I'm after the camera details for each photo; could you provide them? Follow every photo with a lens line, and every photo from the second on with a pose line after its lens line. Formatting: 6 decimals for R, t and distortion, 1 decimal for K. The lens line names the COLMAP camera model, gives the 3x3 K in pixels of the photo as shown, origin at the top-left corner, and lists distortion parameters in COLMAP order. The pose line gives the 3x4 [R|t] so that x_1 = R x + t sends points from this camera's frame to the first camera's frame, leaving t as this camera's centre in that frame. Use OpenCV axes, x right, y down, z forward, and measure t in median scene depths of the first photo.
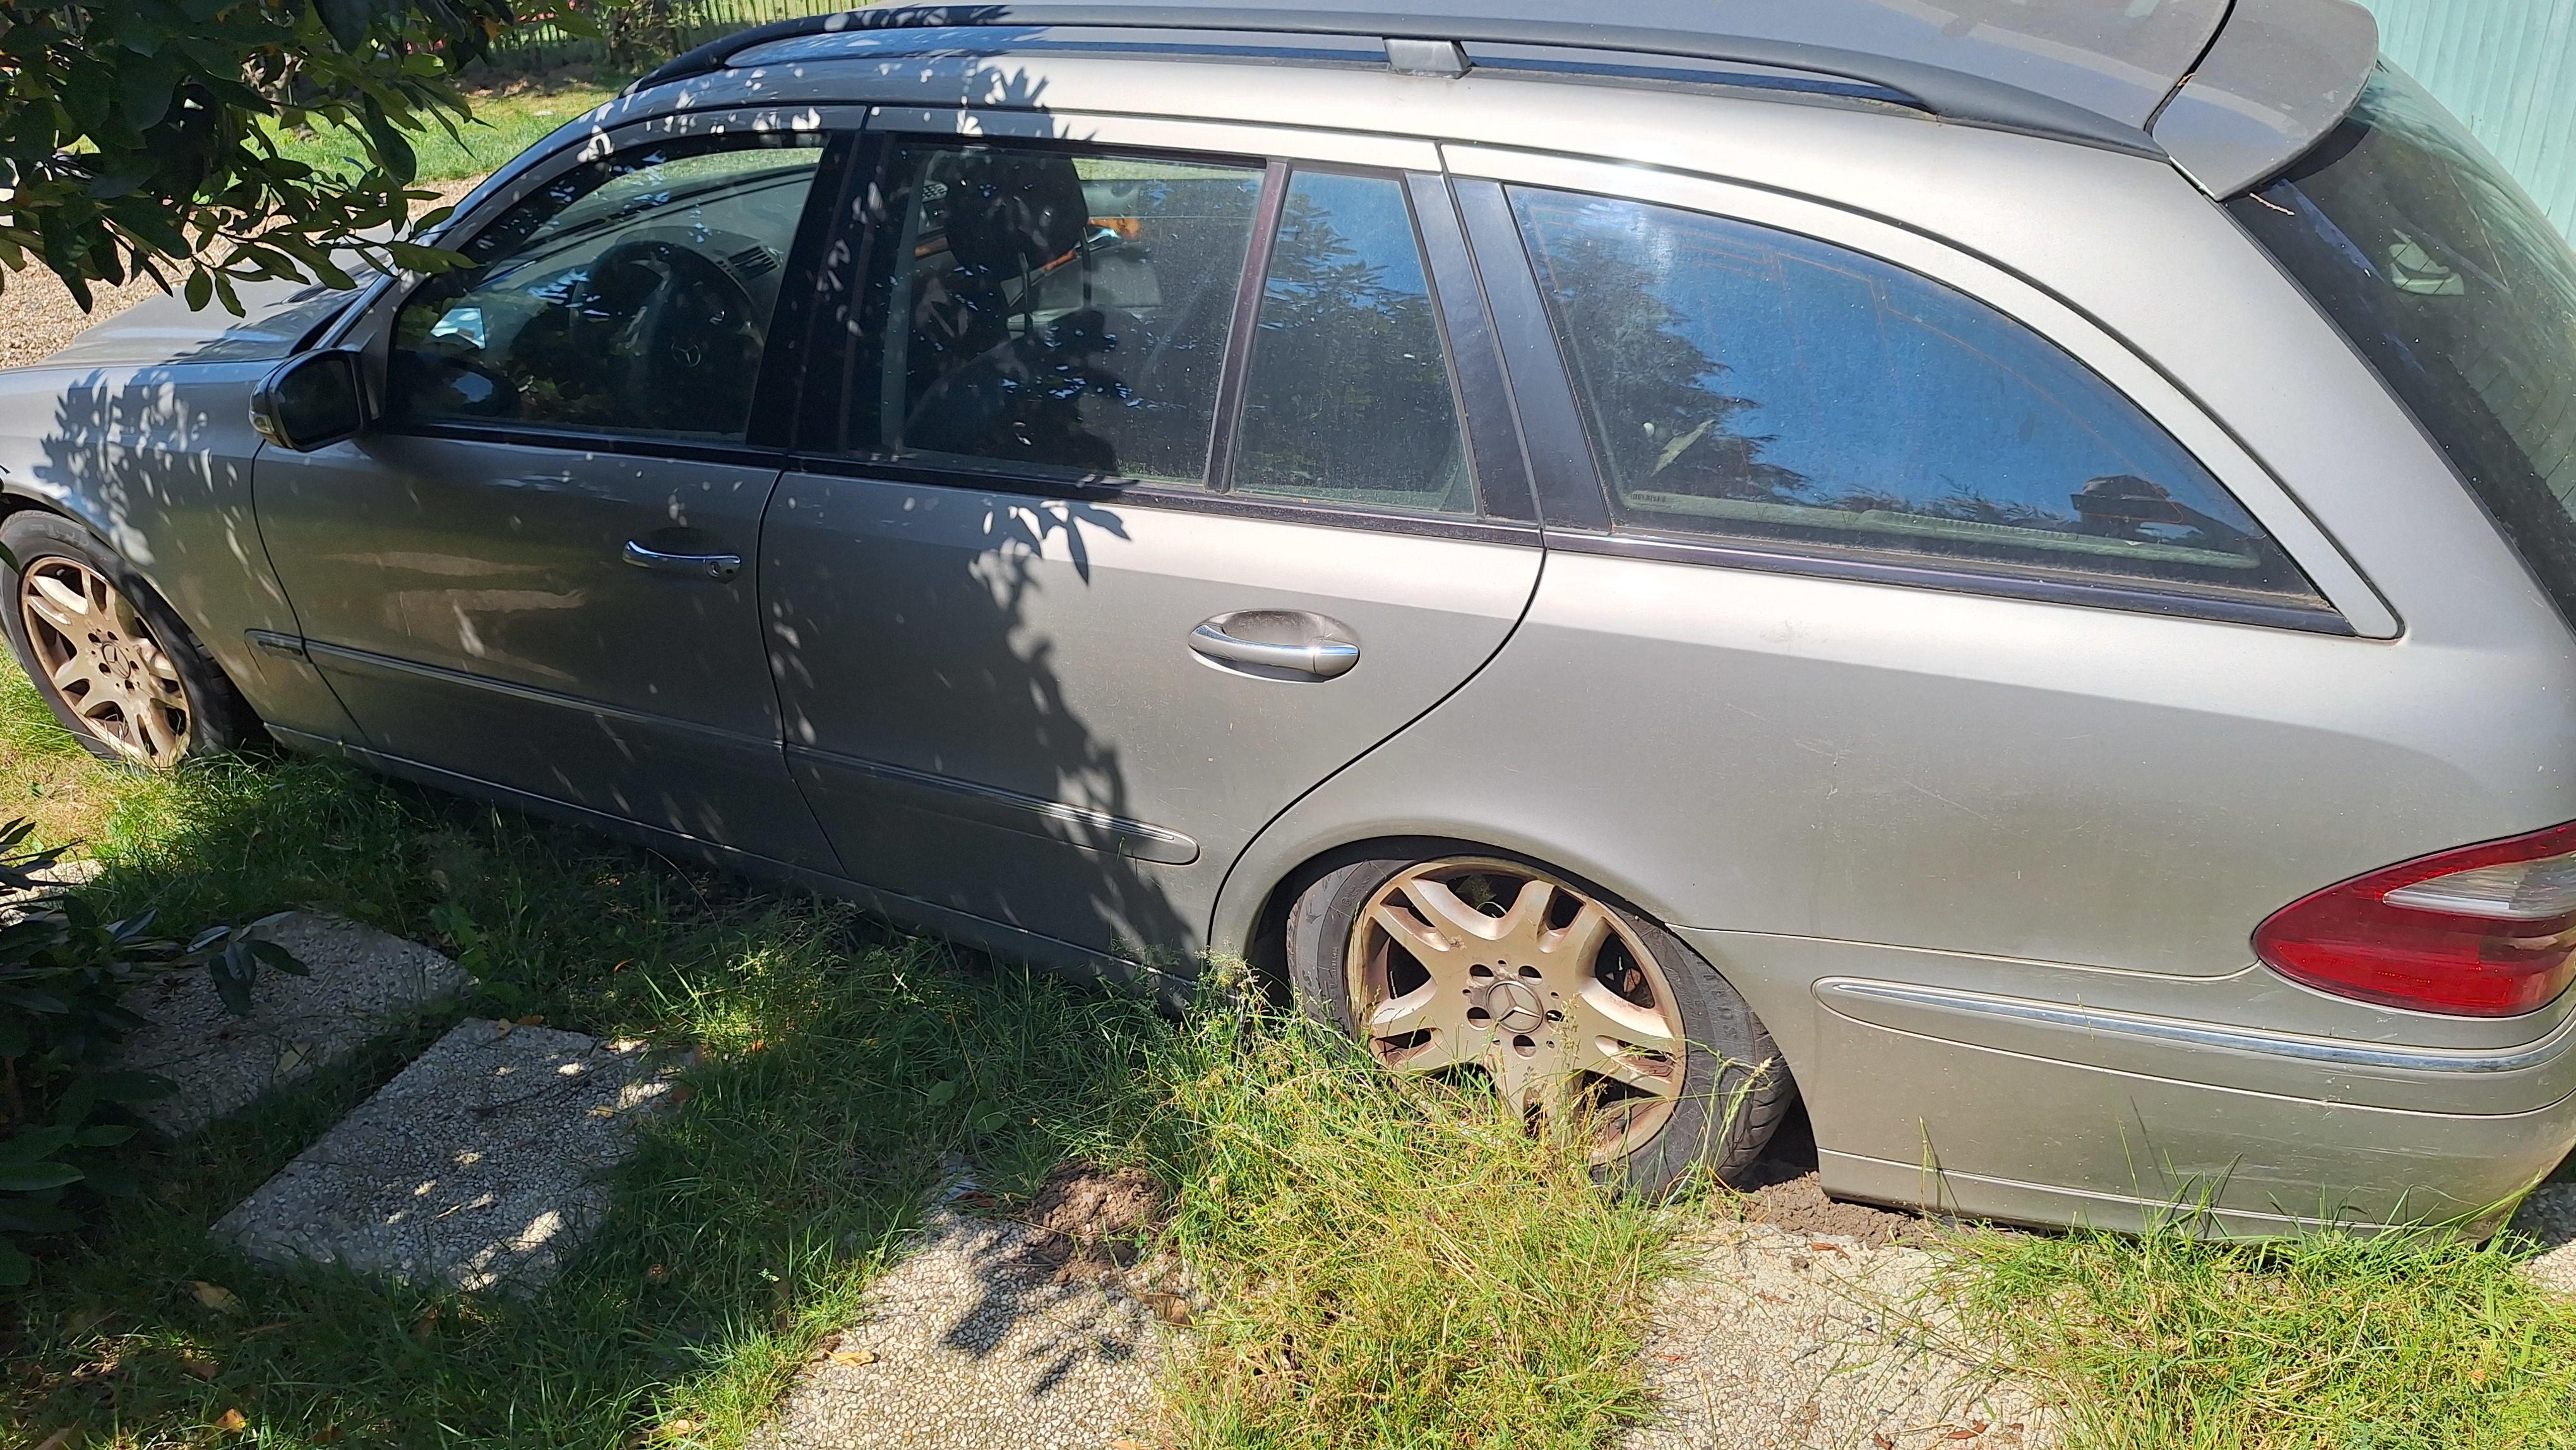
lens RADIAL K [[1841.8, 0, 1293.3], [0, 1841.8, 721.5], [0, 0, 1]] dist [0.064588, -0.071817]
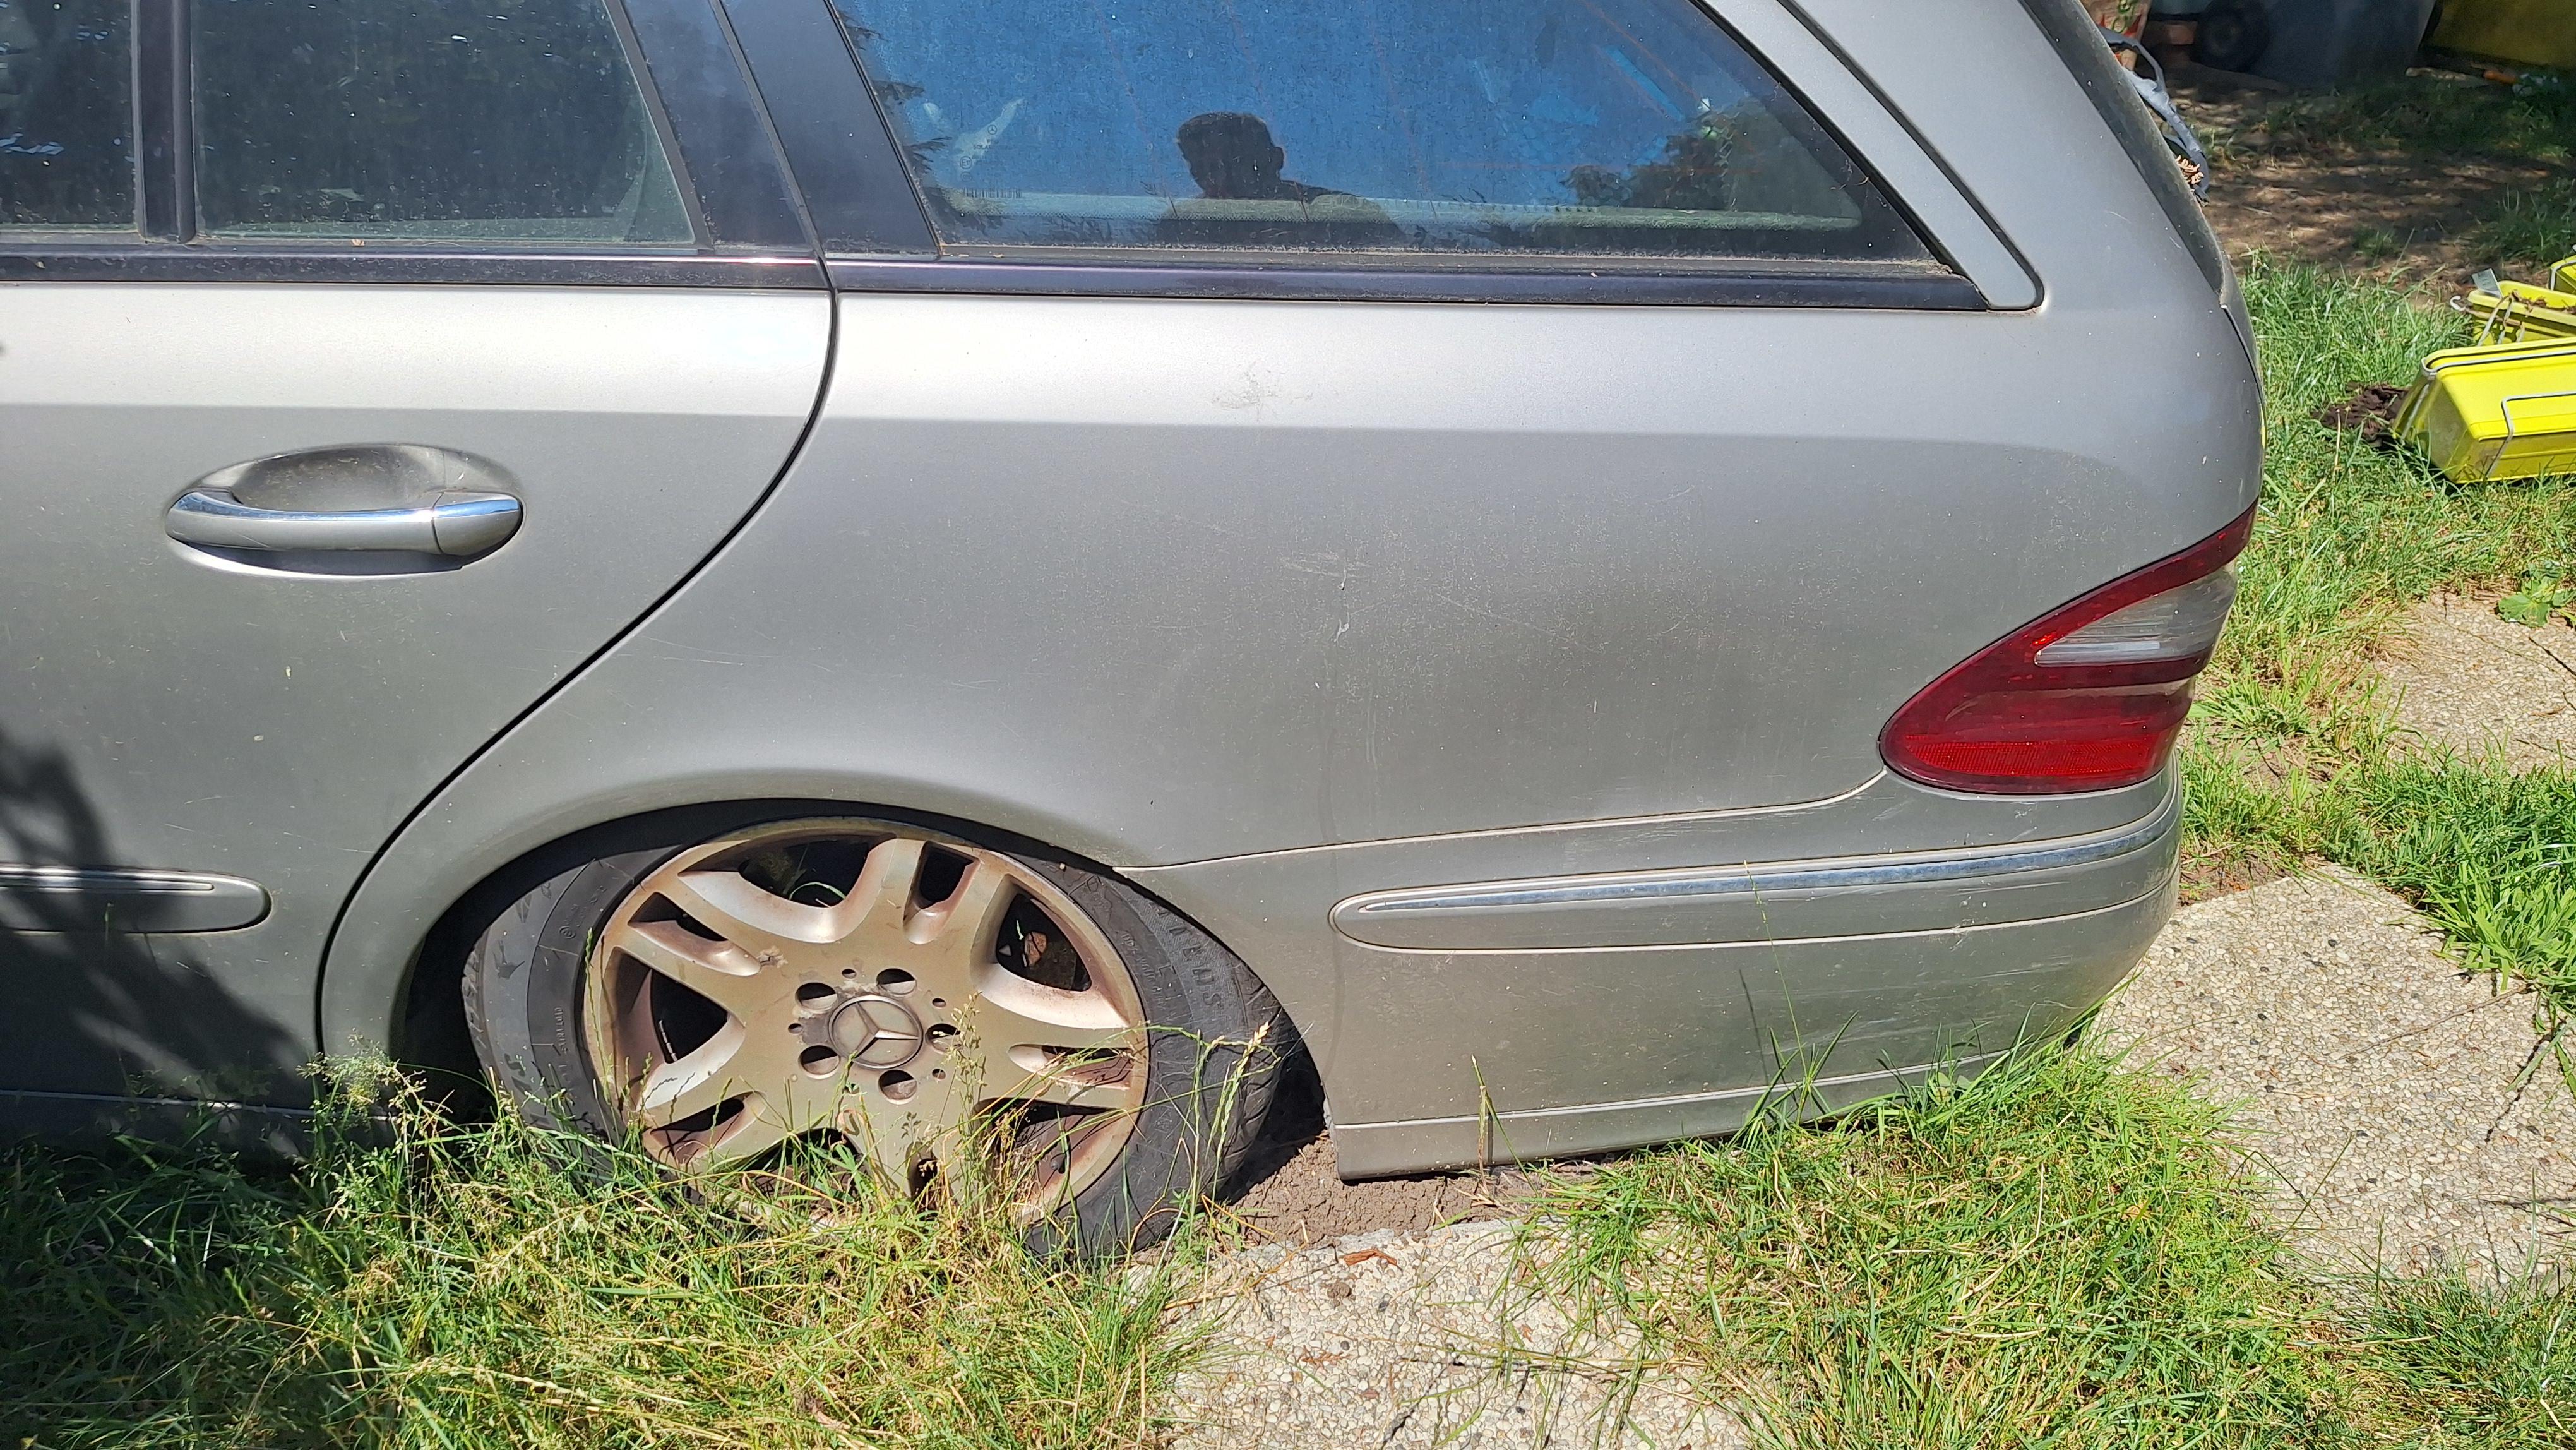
lens RADIAL K [[1841.8, 0, 1302.7], [0, 1841.8, 726.3], [0, 0, 1]] dist [0.064588, -0.071817]
pose [[0.886144, -0.171472, 0.430518, -0.008172], [0.136846, 0.984420, 0.110414, -0.001889], [-0.442743, -0.038928, 0.895803, 0.370752]]
